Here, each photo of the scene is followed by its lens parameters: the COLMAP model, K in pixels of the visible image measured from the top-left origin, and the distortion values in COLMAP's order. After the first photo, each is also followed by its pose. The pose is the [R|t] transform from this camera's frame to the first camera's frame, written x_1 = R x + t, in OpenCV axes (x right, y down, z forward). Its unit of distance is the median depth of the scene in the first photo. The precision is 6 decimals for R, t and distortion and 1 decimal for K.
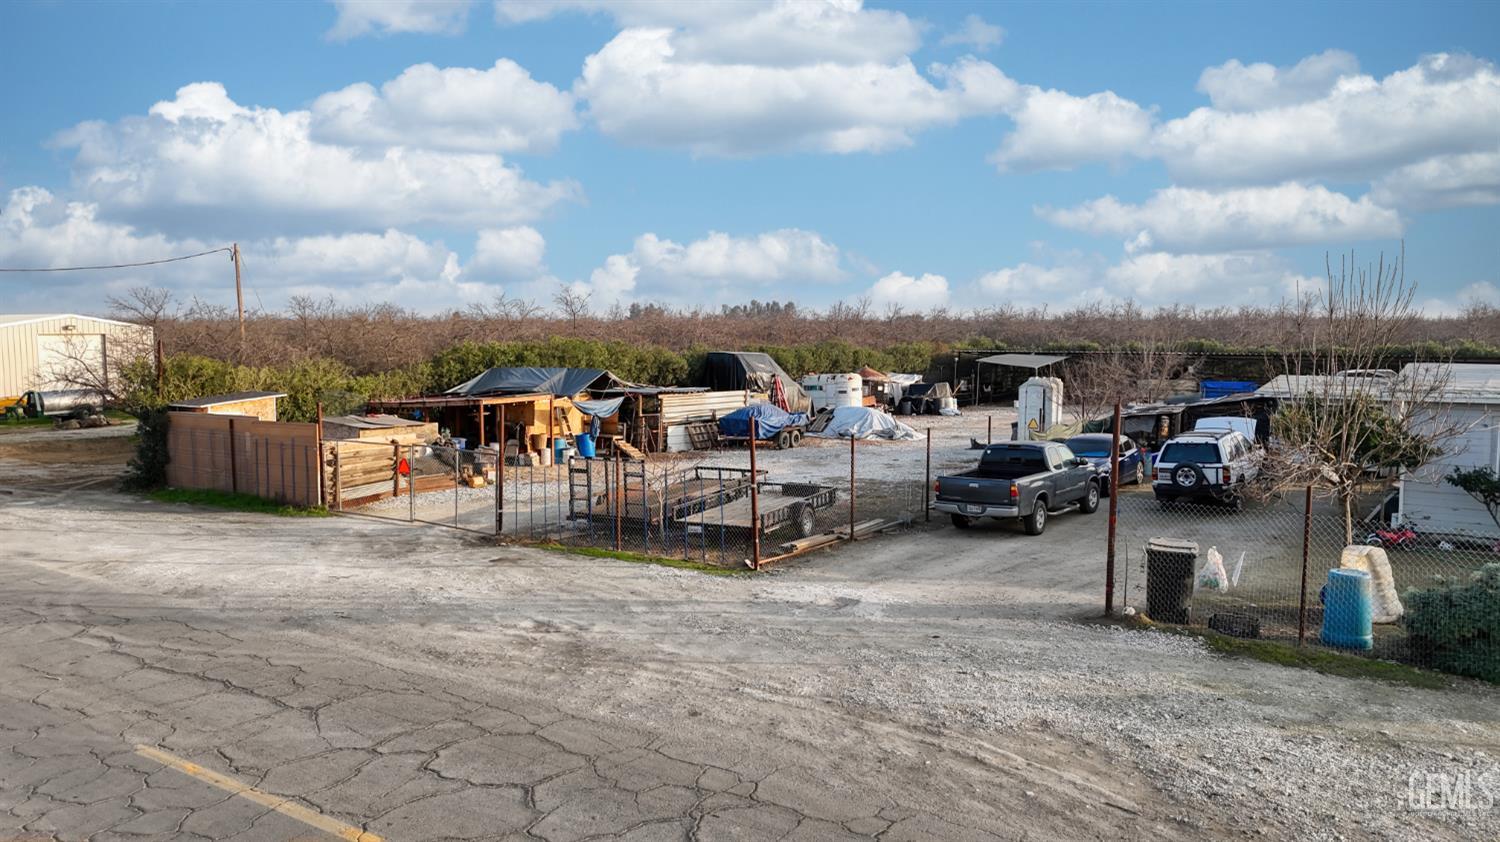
lens RADIAL K [[1090.8, 0, 755.7], [0, 1090.8, 422.1], [0, 0, 1]] dist [0.064048, -0.061626]
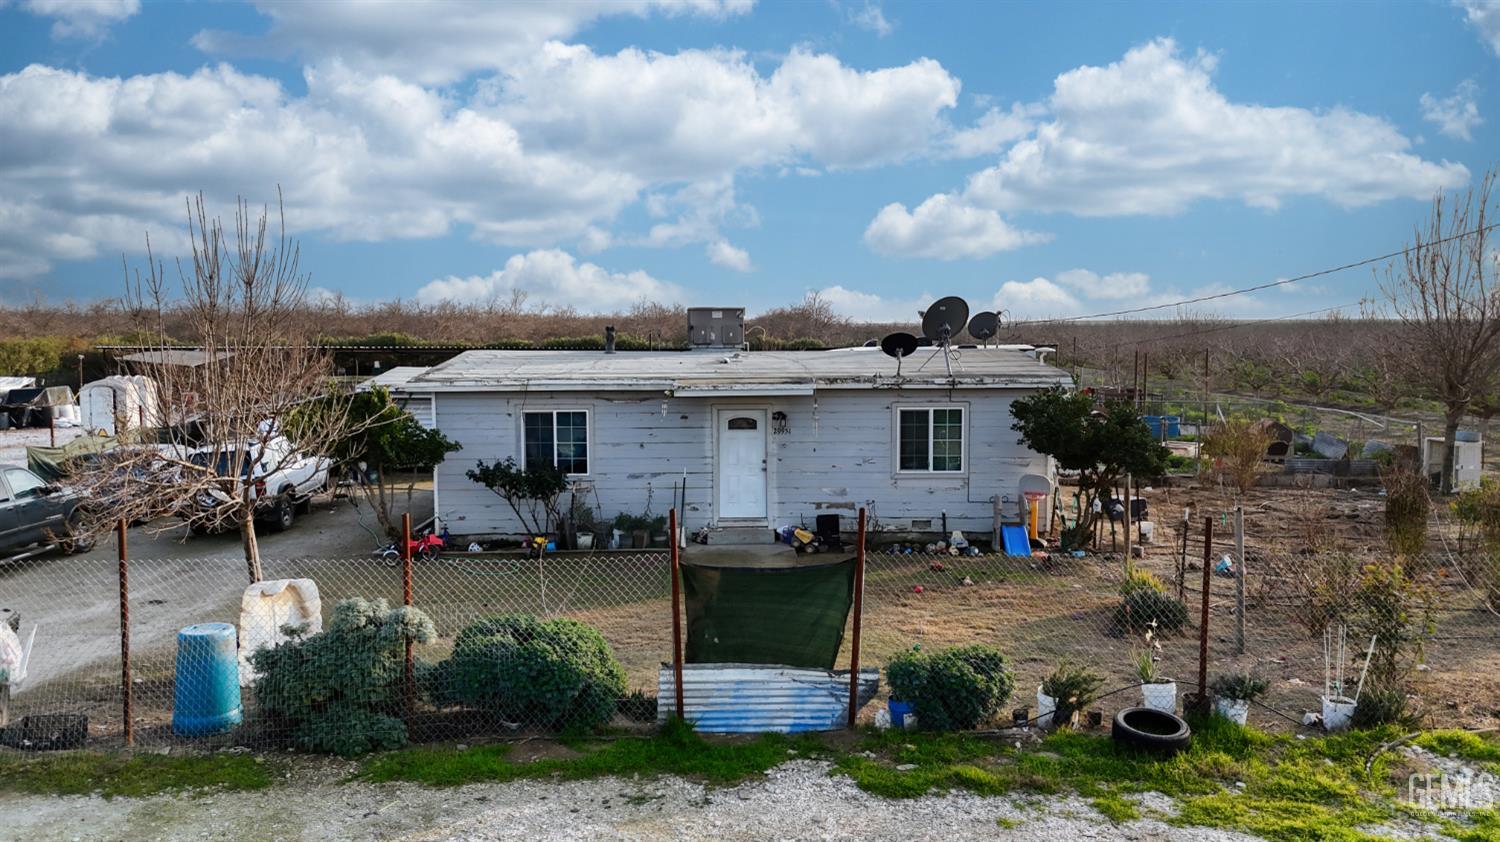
lens RADIAL K [[1090.8, 0, 755.7], [0, 1090.8, 422.1], [0, 0, 1]] dist [0.064048, -0.061626]
pose [[0.801938, -0.052303, 0.595114, 0.358041], [0.051301, 0.998510, 0.018627, 0.003962], [-0.595201, 0.015592, 0.803425, 0.173463]]
